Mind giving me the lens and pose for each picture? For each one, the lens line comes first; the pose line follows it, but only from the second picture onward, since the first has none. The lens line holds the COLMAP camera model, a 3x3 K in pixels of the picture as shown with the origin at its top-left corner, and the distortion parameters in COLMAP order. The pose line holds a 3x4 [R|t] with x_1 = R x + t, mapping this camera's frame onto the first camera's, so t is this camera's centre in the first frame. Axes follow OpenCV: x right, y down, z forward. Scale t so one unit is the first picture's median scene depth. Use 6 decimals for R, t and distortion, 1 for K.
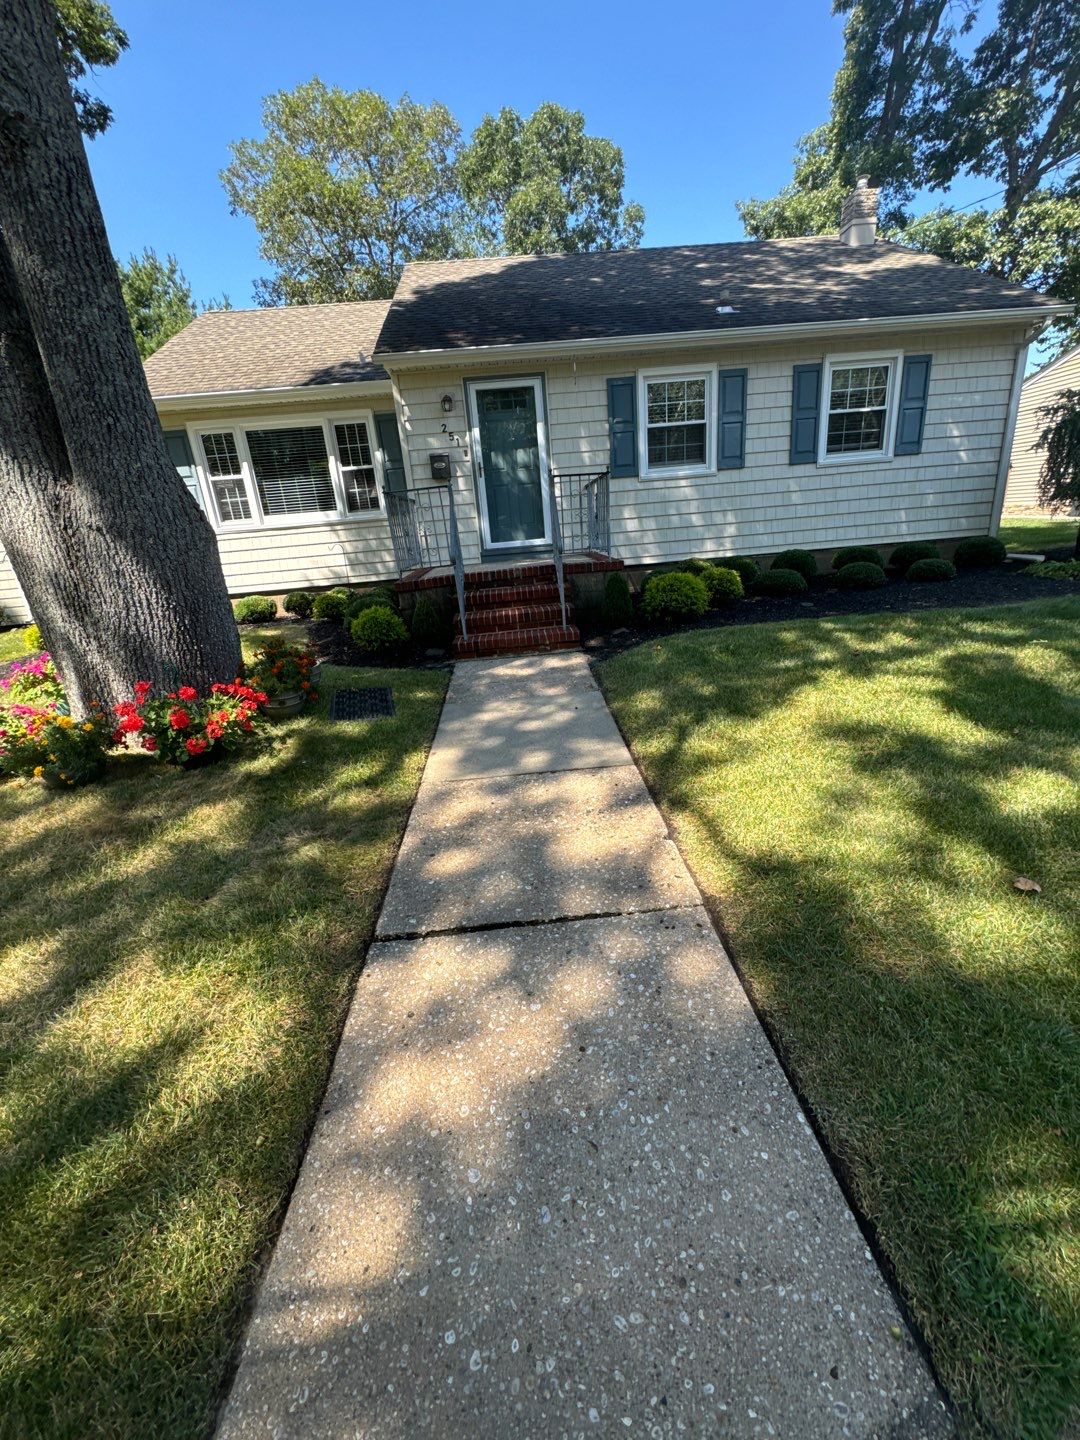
lens RADIAL K [[573.2, 0, 546.2], [0, 573.2, 714.8], [0, 0, 1]] dist [0.000450, -0.000013]
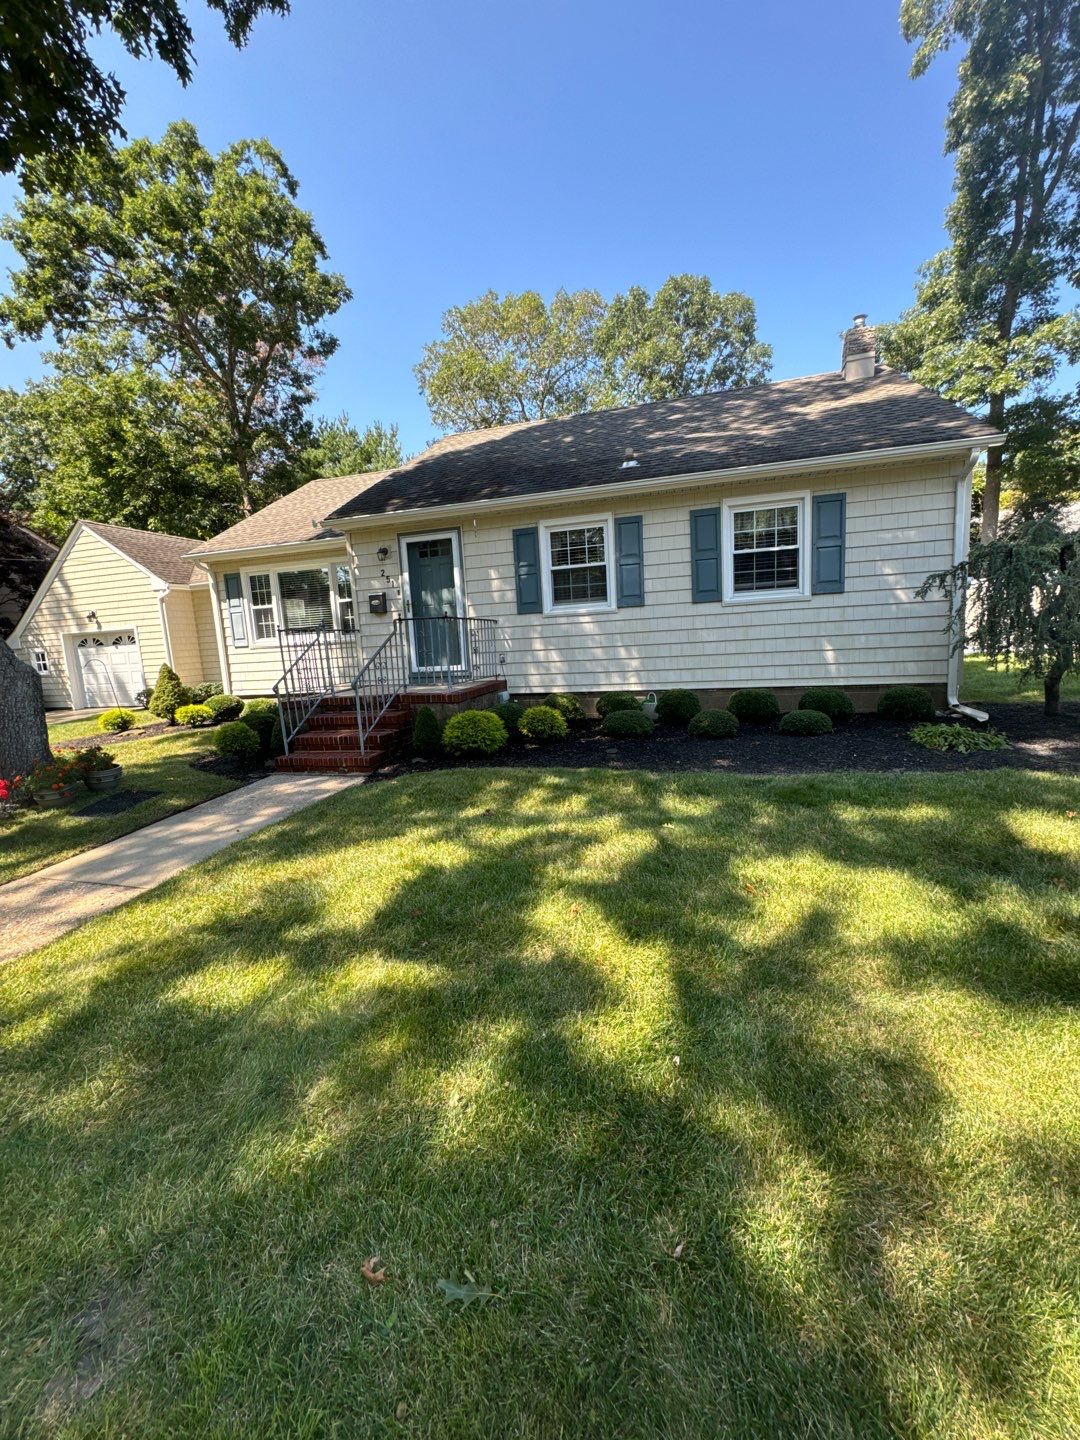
lens RADIAL K [[573.5, 0, 542.6], [0, 573.5, 716.5], [0, 0, 1]] dist [-0.002307, -0.000723]
pose [[0.943142, 0.072116, -0.324472, 0.519087], [-0.122584, 0.982834, -0.137875, -0.080912], [0.308959, 0.169811, 0.935793, 0.039456]]
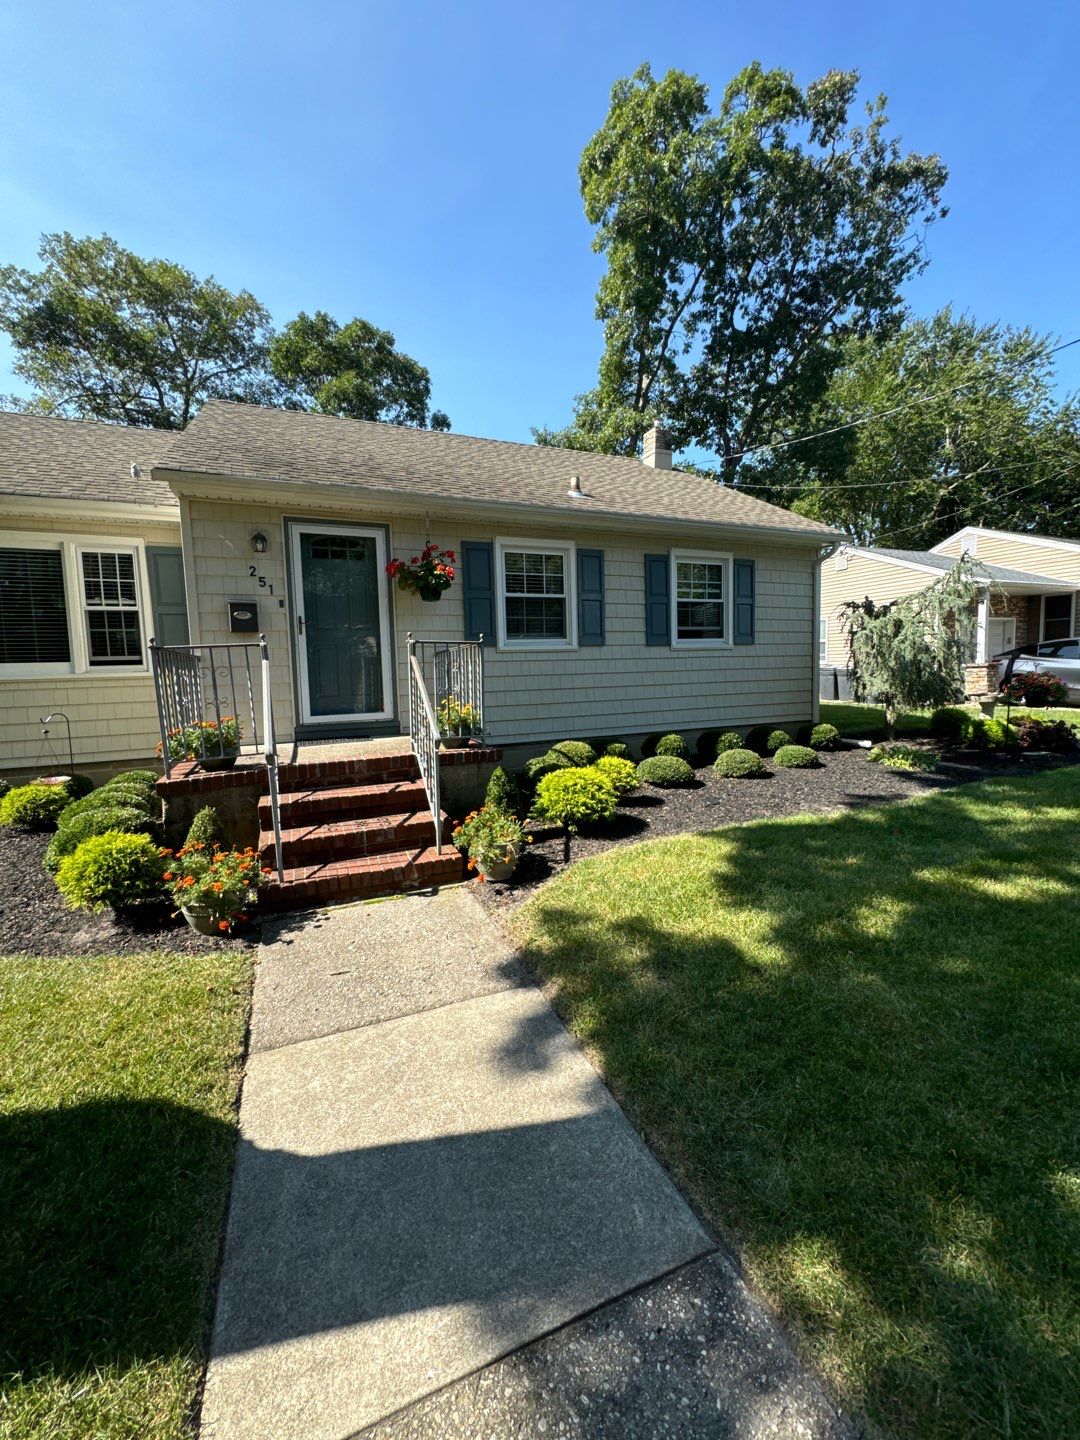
lens RADIAL K [[573.5, 0, 542.6], [0, 573.5, 716.5], [0, 0, 1]] dist [-0.002307, -0.000723]
pose [[0.940482, 0.025189, 0.338908, -0.065152], [0.063916, 0.966343, -0.249192, -0.092449], [-0.333778, 0.256023, 0.907218, 0.214392]]
